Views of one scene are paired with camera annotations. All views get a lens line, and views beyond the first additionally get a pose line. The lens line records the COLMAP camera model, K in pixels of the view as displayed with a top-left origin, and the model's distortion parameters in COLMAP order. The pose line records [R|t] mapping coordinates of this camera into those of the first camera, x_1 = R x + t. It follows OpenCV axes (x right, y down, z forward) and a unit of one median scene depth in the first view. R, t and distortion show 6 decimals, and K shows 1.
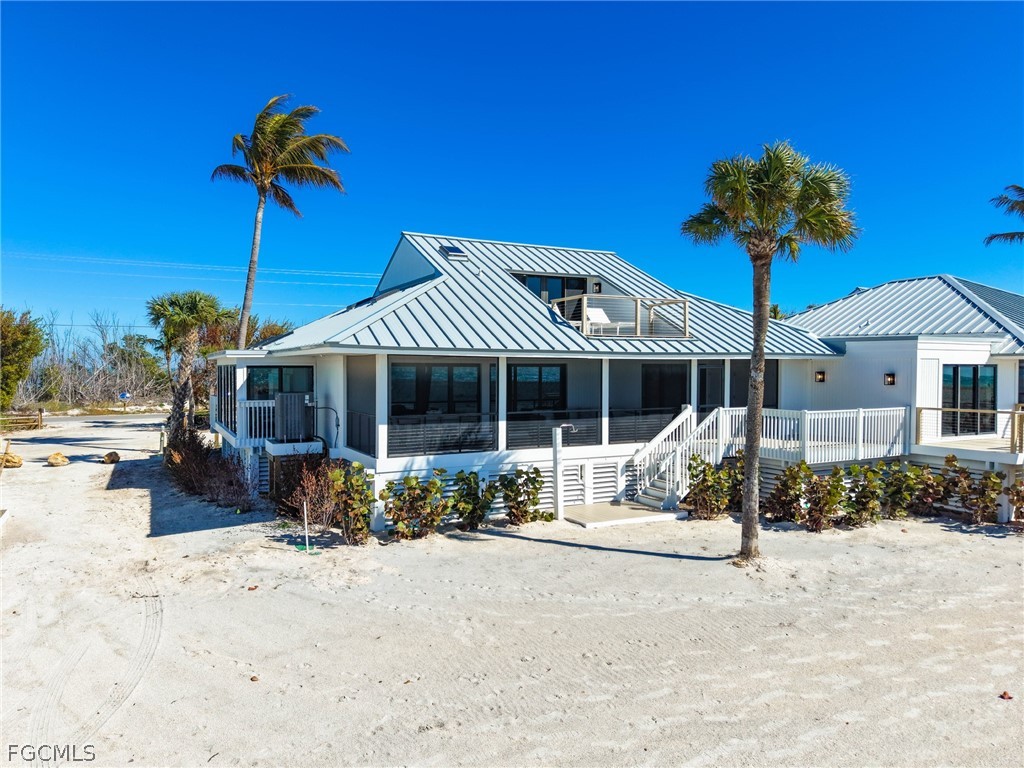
lens RADIAL K [[708.0, 0, 514.8], [0, 708.0, 382.2], [0, 0, 1]] dist [0.002881, -0.001195]
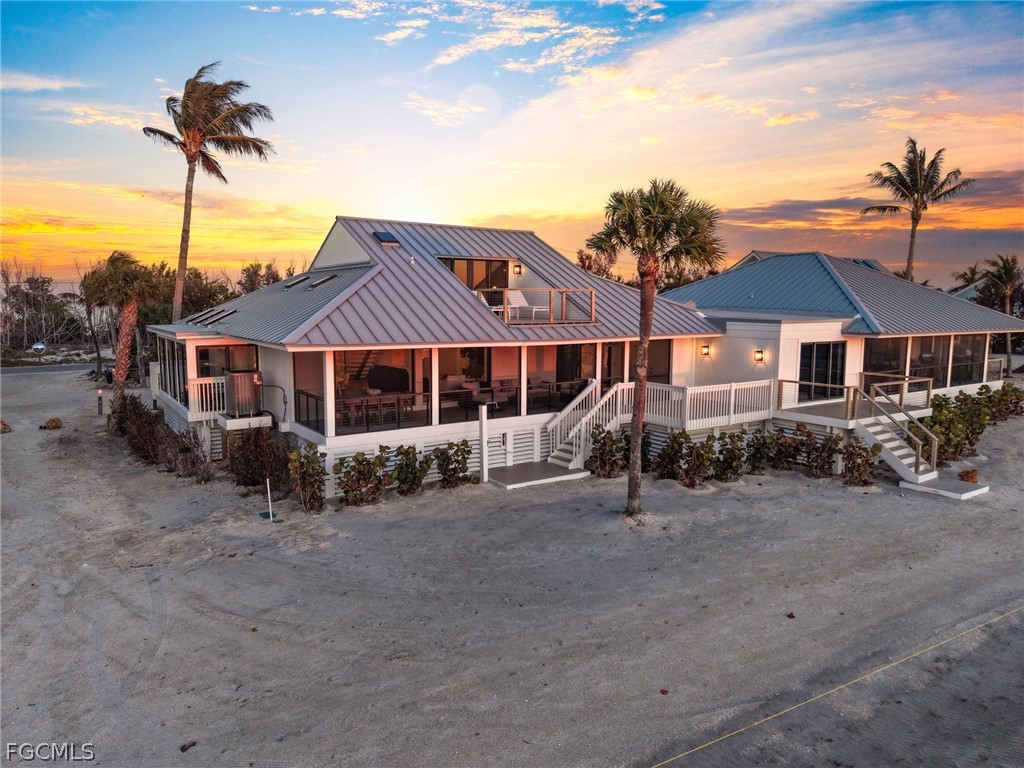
lens RADIAL K [[714.5, 0, 522.7], [0, 714.5, 383.7], [0, 0, 1]] dist [0.033315, -0.050261]
pose [[0.993220, -0.011899, 0.115642, -0.010974], [-0.000185, 0.994585, 0.103922, -0.101876], [-0.116252, -0.103239, 0.987840, -0.190348]]
